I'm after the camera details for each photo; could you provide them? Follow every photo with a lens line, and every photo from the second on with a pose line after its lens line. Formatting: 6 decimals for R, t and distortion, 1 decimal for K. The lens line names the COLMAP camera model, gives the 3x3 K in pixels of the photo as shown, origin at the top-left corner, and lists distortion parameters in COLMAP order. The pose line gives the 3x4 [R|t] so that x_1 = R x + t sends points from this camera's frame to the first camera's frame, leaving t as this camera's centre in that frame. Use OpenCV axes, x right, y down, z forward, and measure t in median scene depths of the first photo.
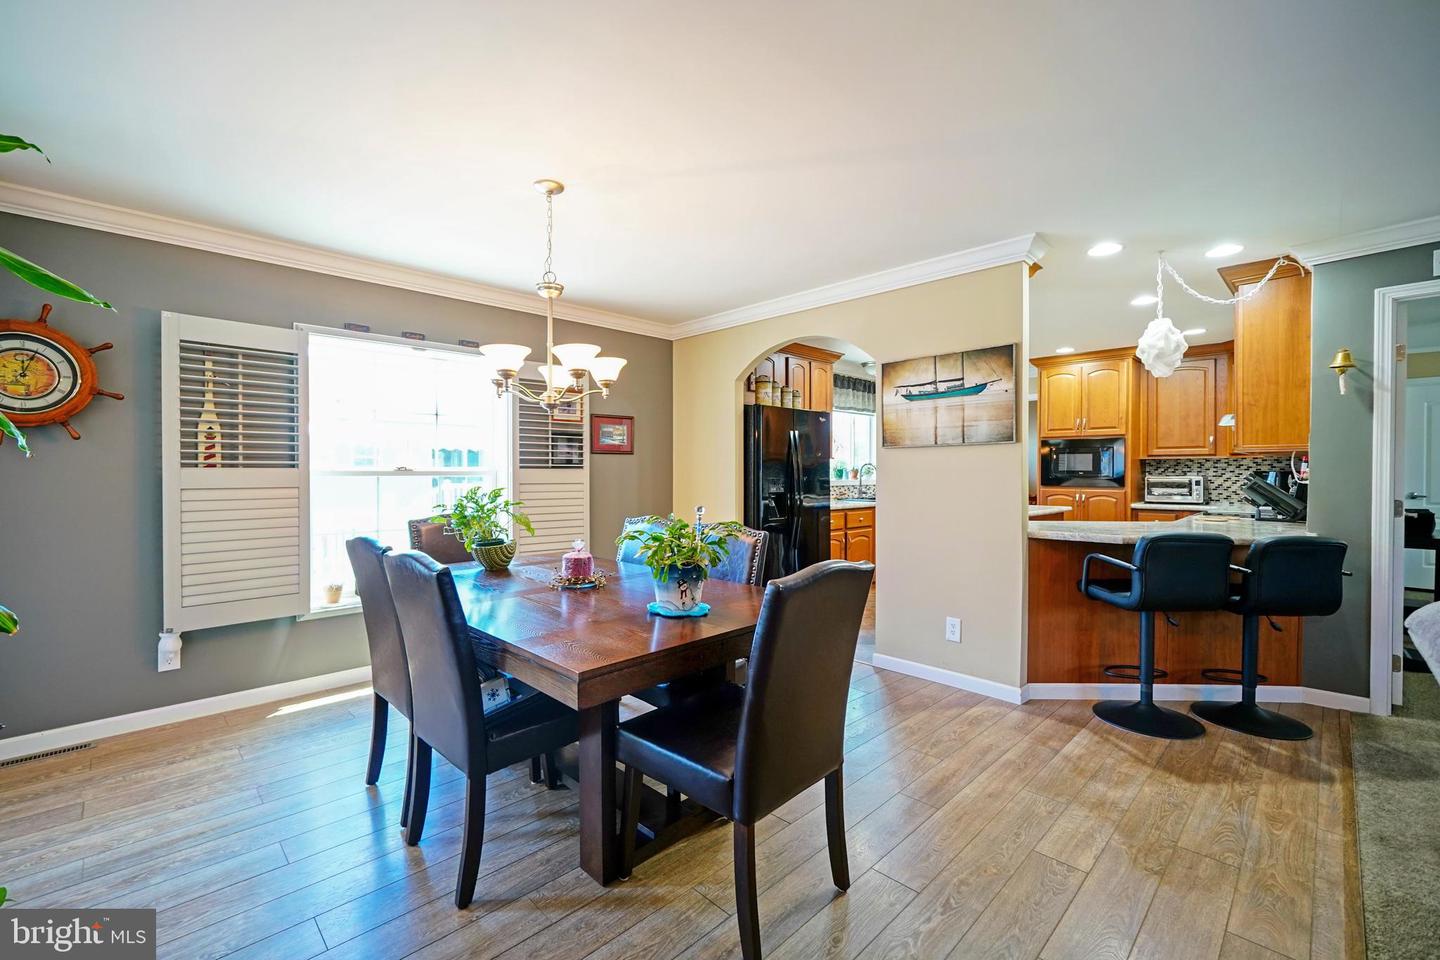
lens RADIAL K [[608.5, 0, 709.1], [0, 608.5, 476.3], [0, 0, 1]] dist [-0.010040, 0.005989]
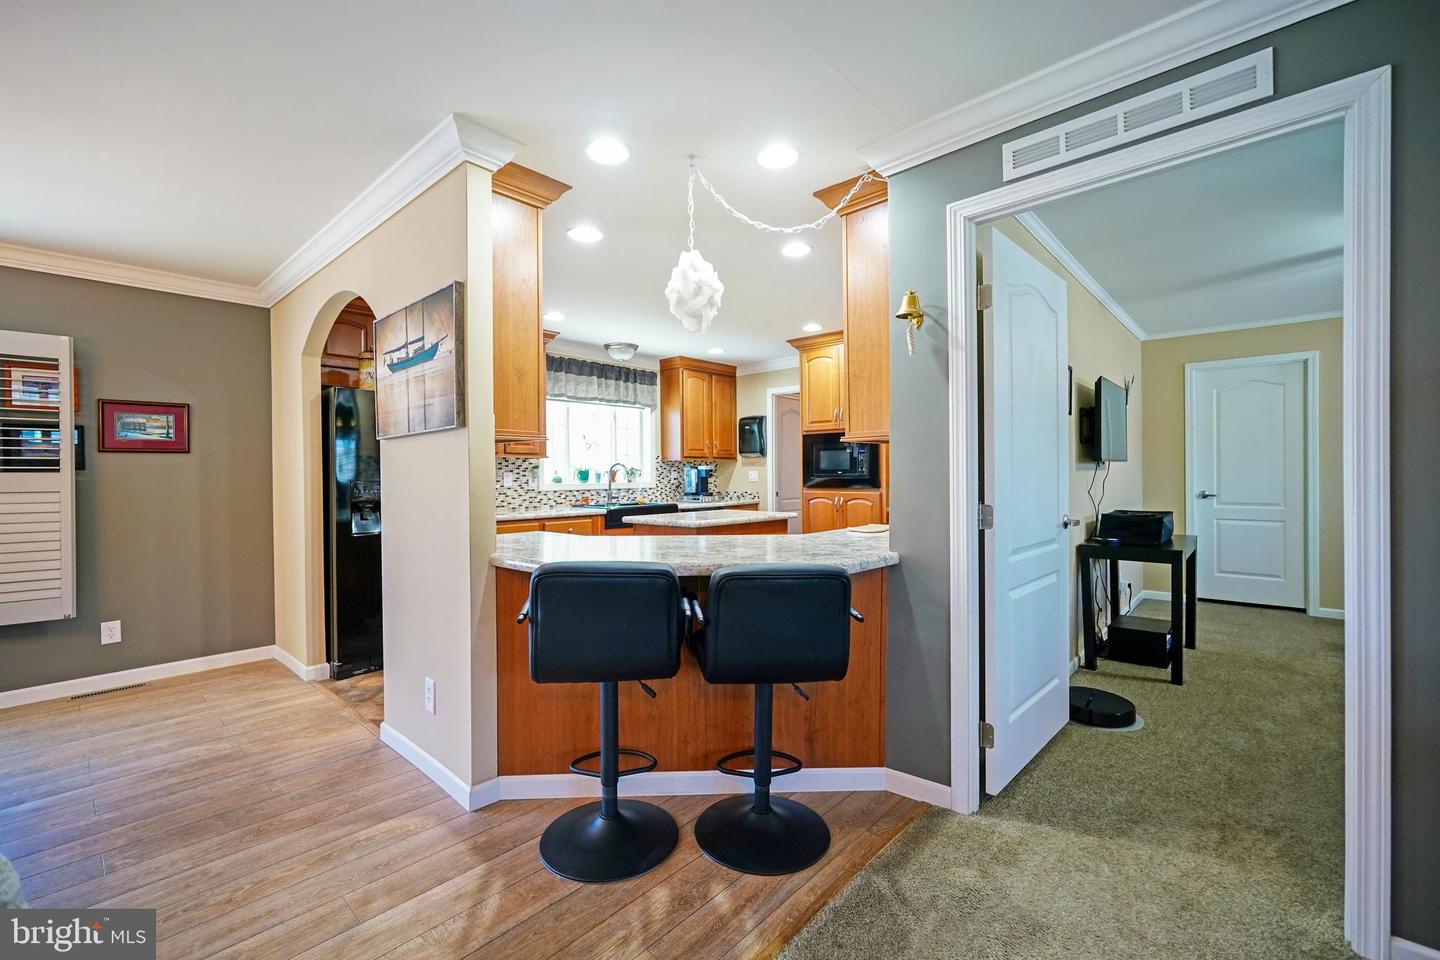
lens RADIAL K [[608.1, 0, 710.0], [0, 608.1, 478.2], [0, 0, 1]] dist [-0.001116, 0.000428]
pose [[0.998322, -0.009788, 0.057079, 0.693578], [0.009944, 0.999948, -0.002455, 0.005761], [-0.057052, 0.003018, 0.998367, 0.279960]]
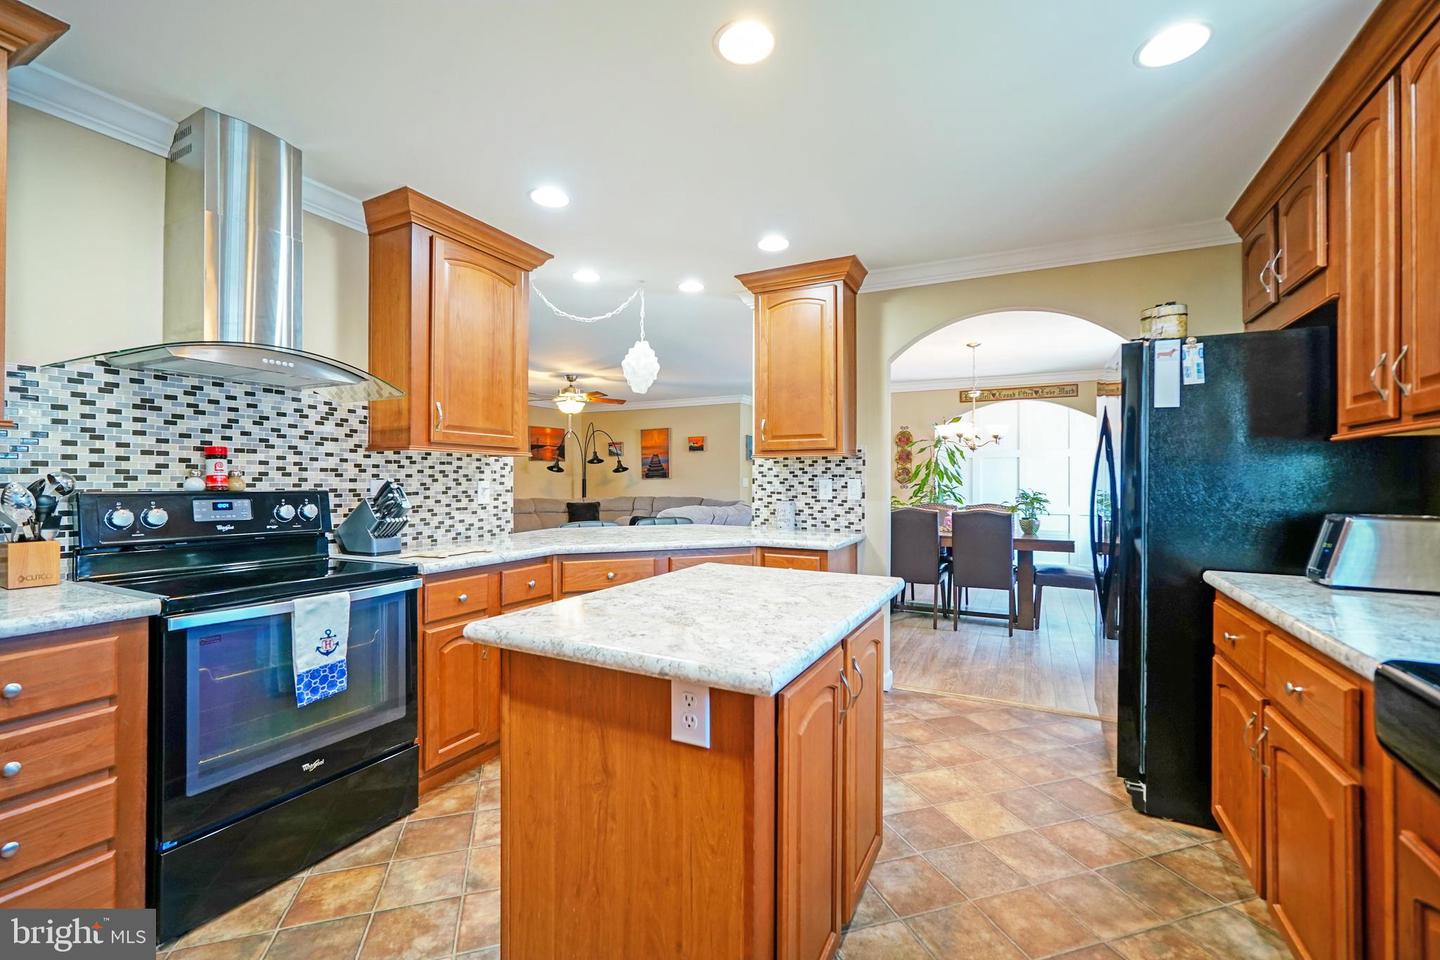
lens RADIAL K [[608.5, 0, 709.1], [0, 608.5, 476.3], [0, 0, 1]] dist [-0.010040, 0.005989]
pose [[-0.950398, -0.005542, -0.310986, 0.933841], [-0.006927, 0.999970, 0.003350, -0.015528], [0.310958, 0.005338, -0.950409, 2.020733]]
